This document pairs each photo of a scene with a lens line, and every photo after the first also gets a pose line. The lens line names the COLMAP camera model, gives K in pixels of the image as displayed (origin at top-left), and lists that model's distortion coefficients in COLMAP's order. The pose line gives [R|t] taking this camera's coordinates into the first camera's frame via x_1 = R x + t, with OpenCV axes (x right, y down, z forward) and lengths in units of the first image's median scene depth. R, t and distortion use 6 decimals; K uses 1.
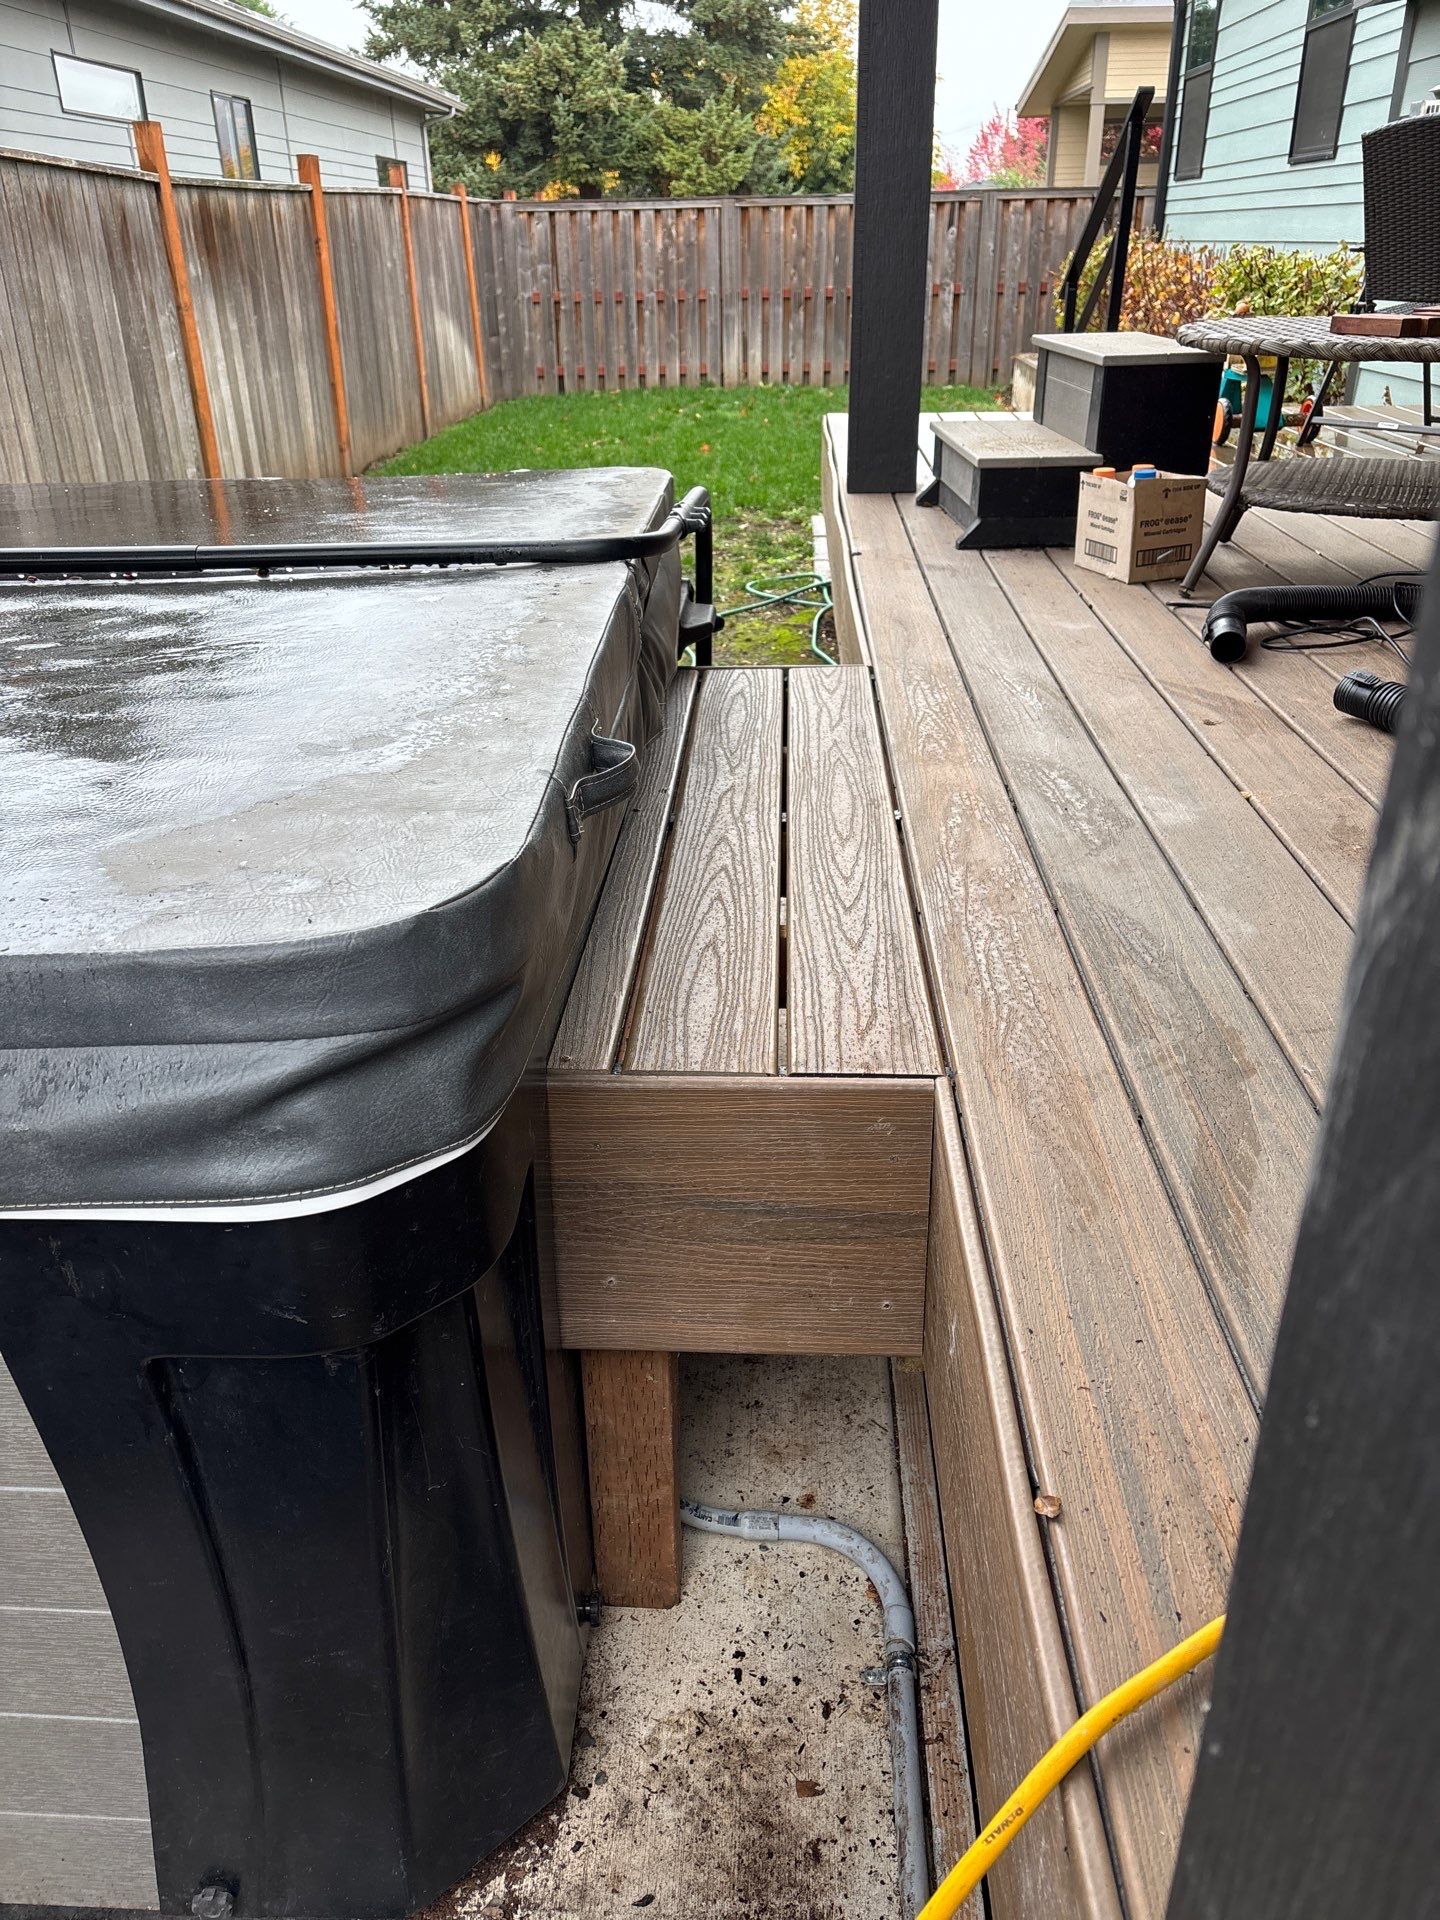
lens RADIAL K [[1447.6, 0, 709.4], [0, 1447.6, 960.4], [0, 0, 1]] dist [0.071654, -0.081671]
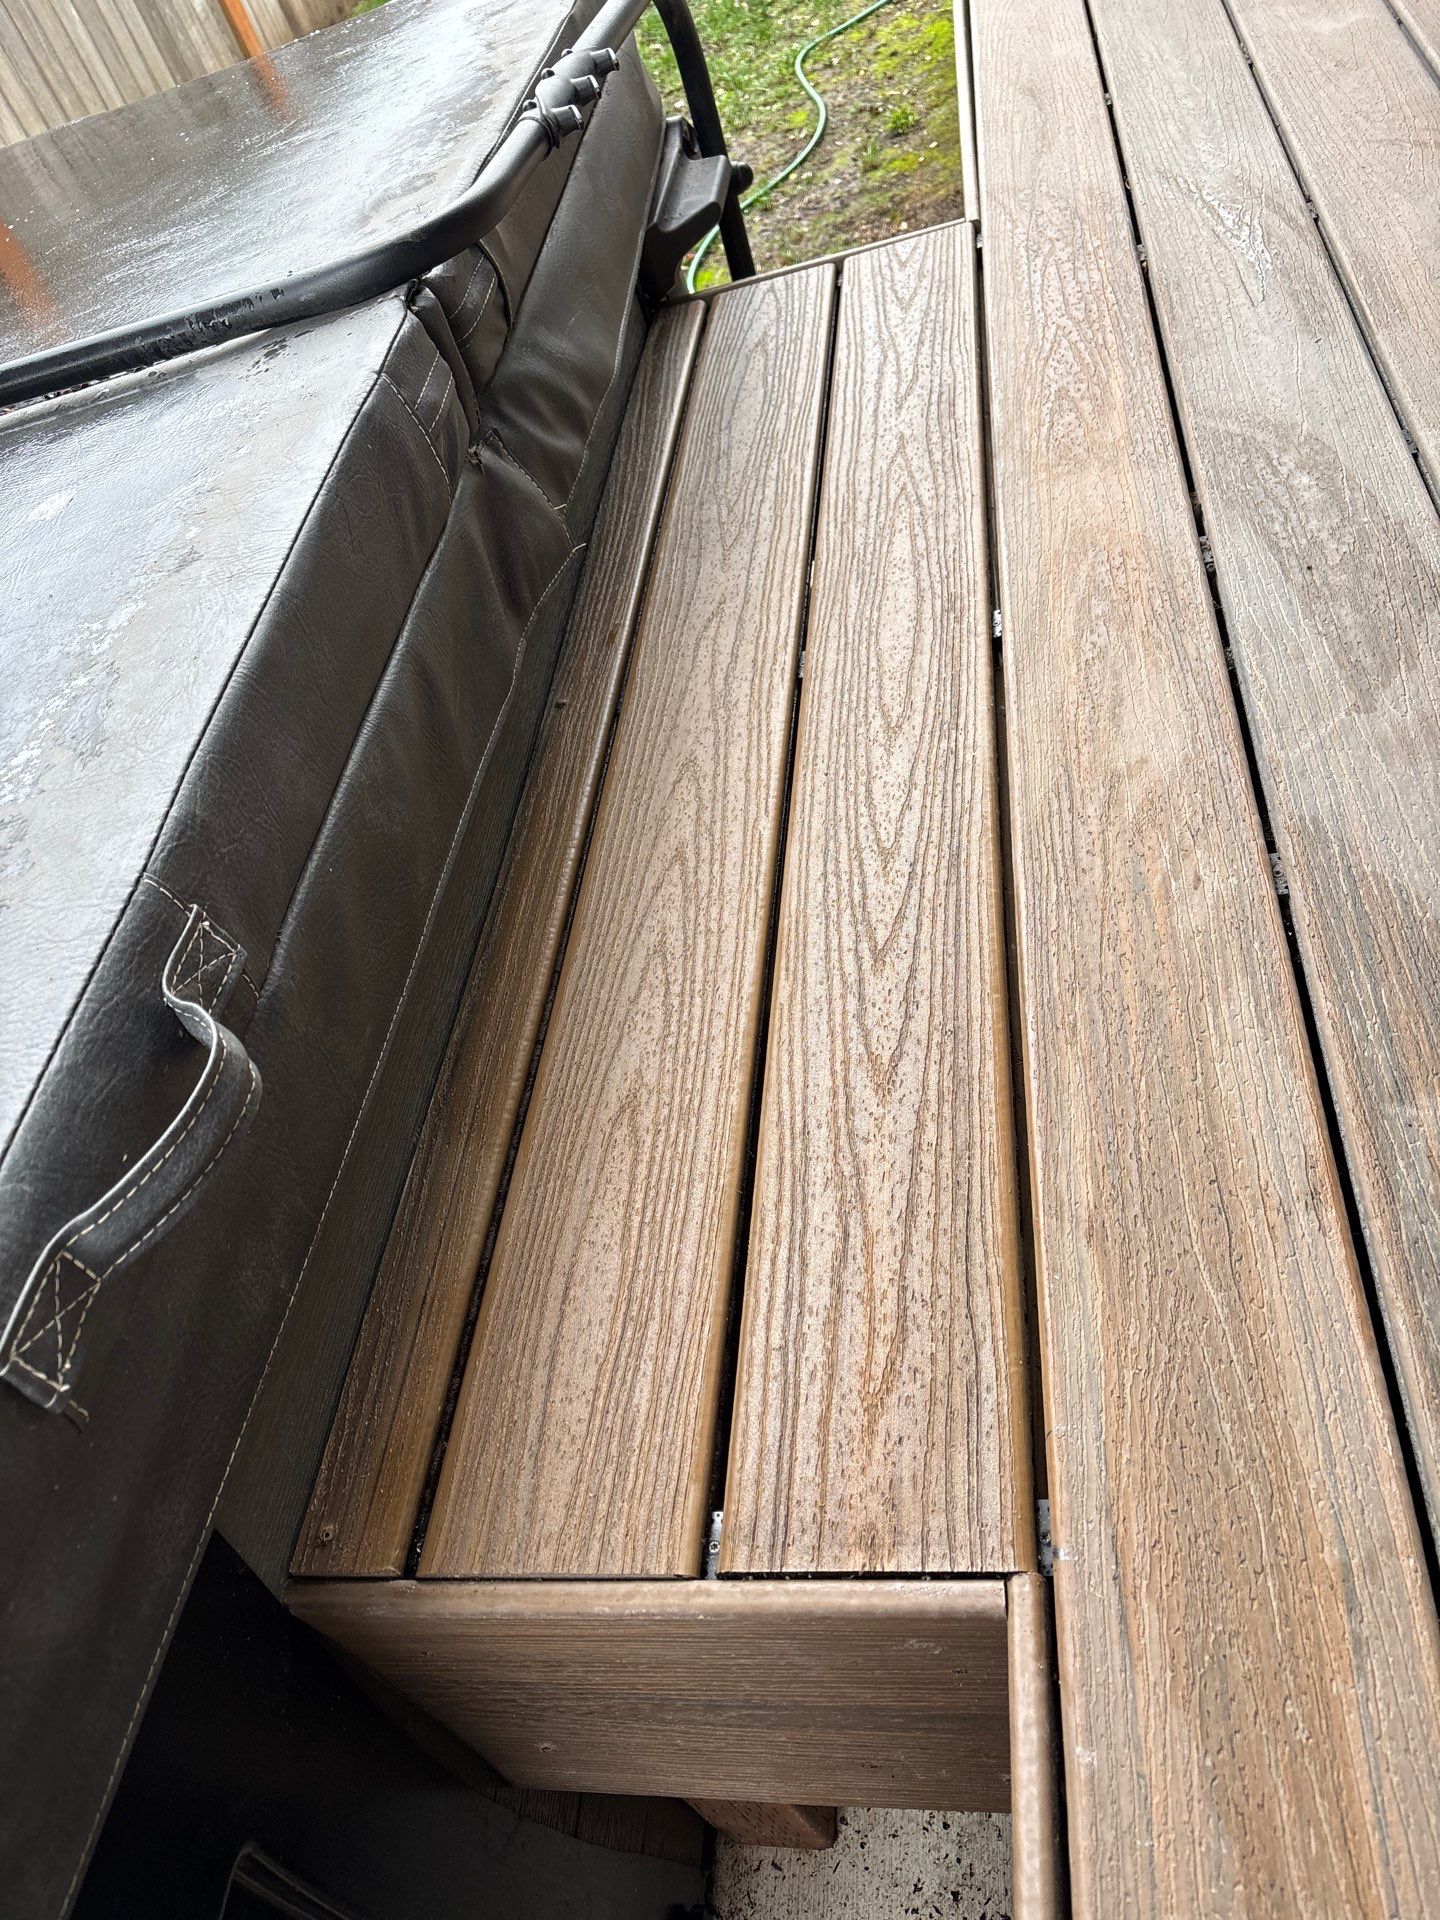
lens RADIAL K [[1447.6, 0, 731.6], [0, 1447.6, 956.9], [0, 0, 1]] dist [0.071654, -0.081671]
pose [[0.963806, -0.147236, -0.222258, 0.156981], [0.216257, 0.919314, 0.328777, -0.217391], [0.155917, -0.364942, 0.917882, 0.478522]]
